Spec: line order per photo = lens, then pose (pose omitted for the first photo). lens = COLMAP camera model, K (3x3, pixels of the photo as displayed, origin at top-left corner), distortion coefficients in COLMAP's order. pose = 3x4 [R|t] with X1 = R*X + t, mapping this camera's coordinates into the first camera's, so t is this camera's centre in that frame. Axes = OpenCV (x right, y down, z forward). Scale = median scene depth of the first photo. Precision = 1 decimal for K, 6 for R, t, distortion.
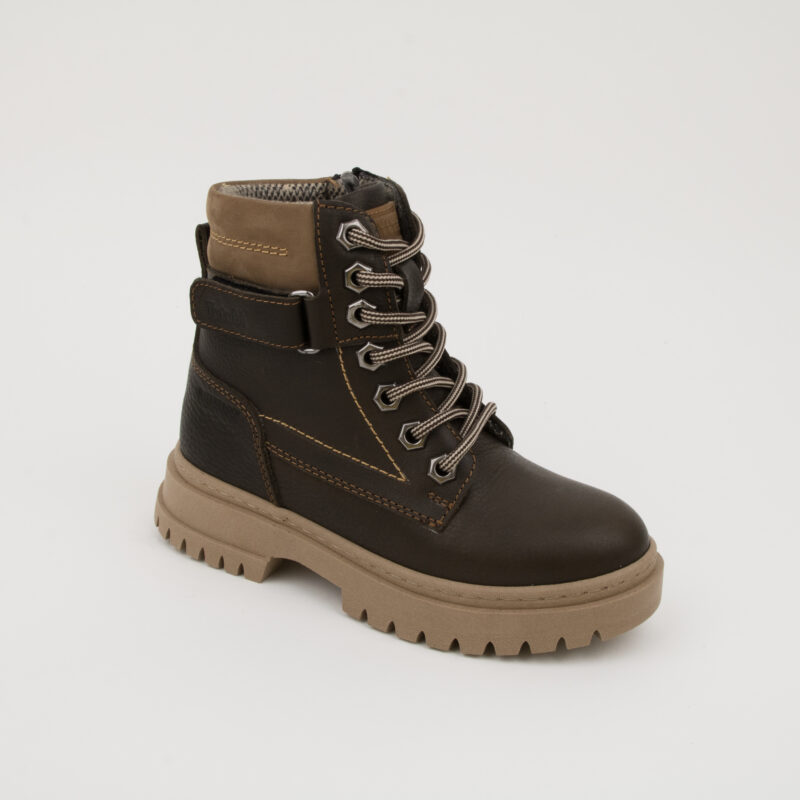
lens RADIAL K [[1113.7, 0, 404.7], [0, 1113.7, 397.4], [0, 0, 1]] dist [-0.138864, 0.000000]
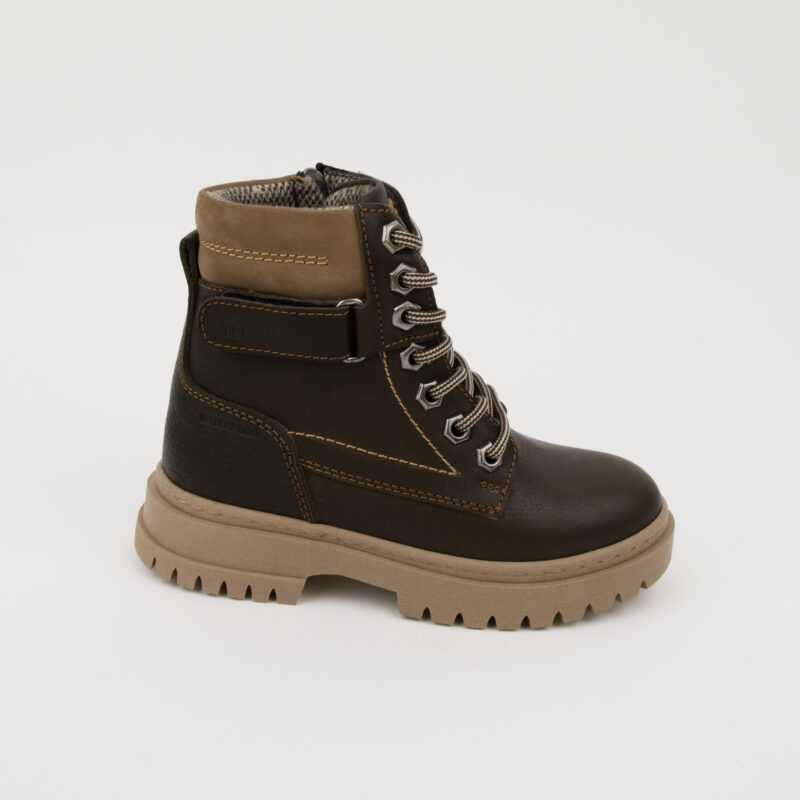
lens RADIAL K [[1113.7, 0, 397.4], [0, 1113.7, 402.1], [0, 0, 1]] dist [-0.138864, 0.000000]
pose [[0.916929, -0.145135, 0.371723, -0.414562], [0.127303, 0.989231, 0.072214, -0.069864], [-0.378201, -0.018894, 0.925531, 0.085858]]
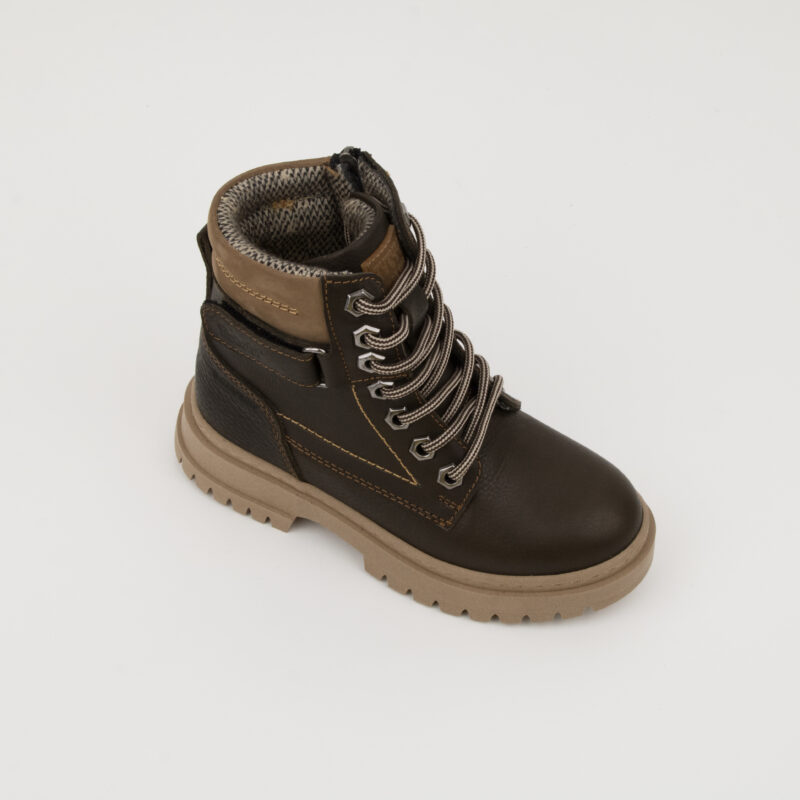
lens RADIAL K [[1644.2, 0, 397.6], [0, 1644.2, 400.3], [0, 0, 1]] dist [0.030358, 0.000000]
pose [[0.999291, -0.030632, -0.021906, 0.019213], [0.037363, 0.879272, 0.474852, -0.771106], [0.004715, -0.475334, 0.879793, -0.391172]]
